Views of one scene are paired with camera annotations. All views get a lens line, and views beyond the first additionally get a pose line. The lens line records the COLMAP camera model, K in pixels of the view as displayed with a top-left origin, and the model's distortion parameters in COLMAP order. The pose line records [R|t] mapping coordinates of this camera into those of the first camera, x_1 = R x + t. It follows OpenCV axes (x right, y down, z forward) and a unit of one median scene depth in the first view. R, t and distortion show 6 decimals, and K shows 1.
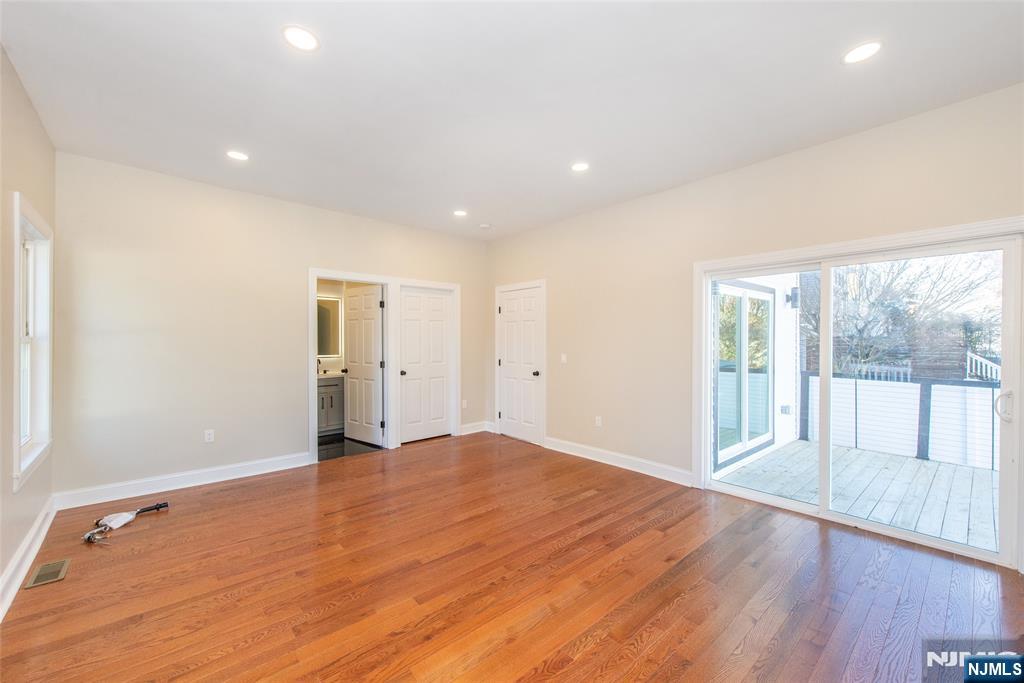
lens RADIAL K [[409.9, 0, 511.9], [0, 409.9, 341.0], [0, 0, 1]] dist [0.009530, -0.000555]
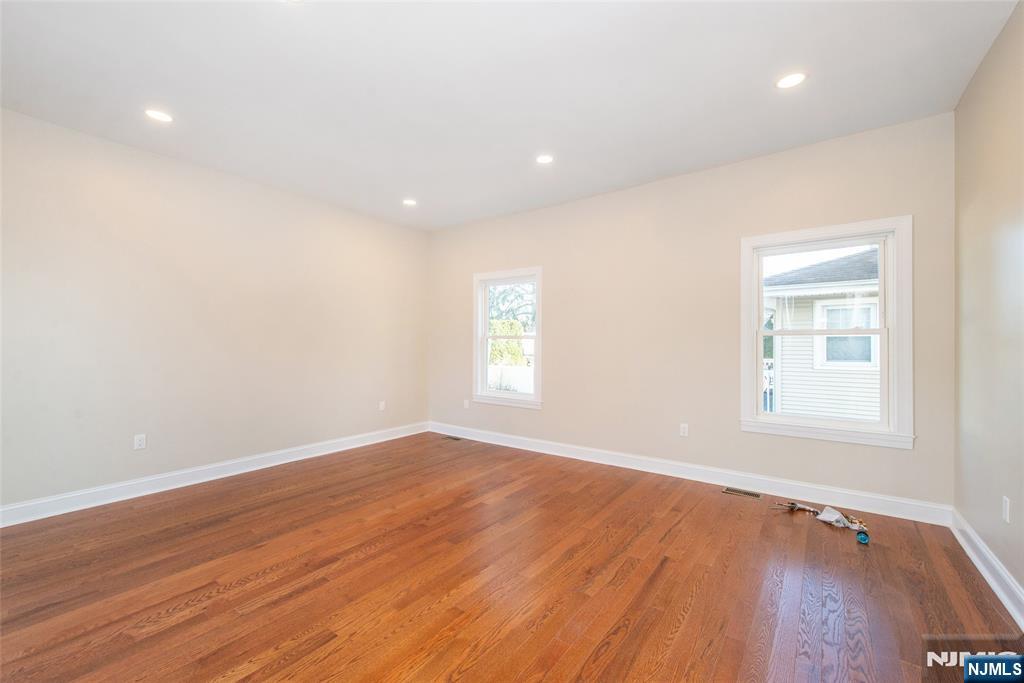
lens RADIAL K [[409.9, 0, 512.7], [0, 409.9, 341.7], [0, 0, 1]] dist [0.009530, -0.000555]
pose [[-0.978331, -0.001605, -0.207039, -0.011076], [-0.001827, 0.999998, 0.000884, 0.019771], [0.207037, 0.001243, -0.978332, 1.842786]]
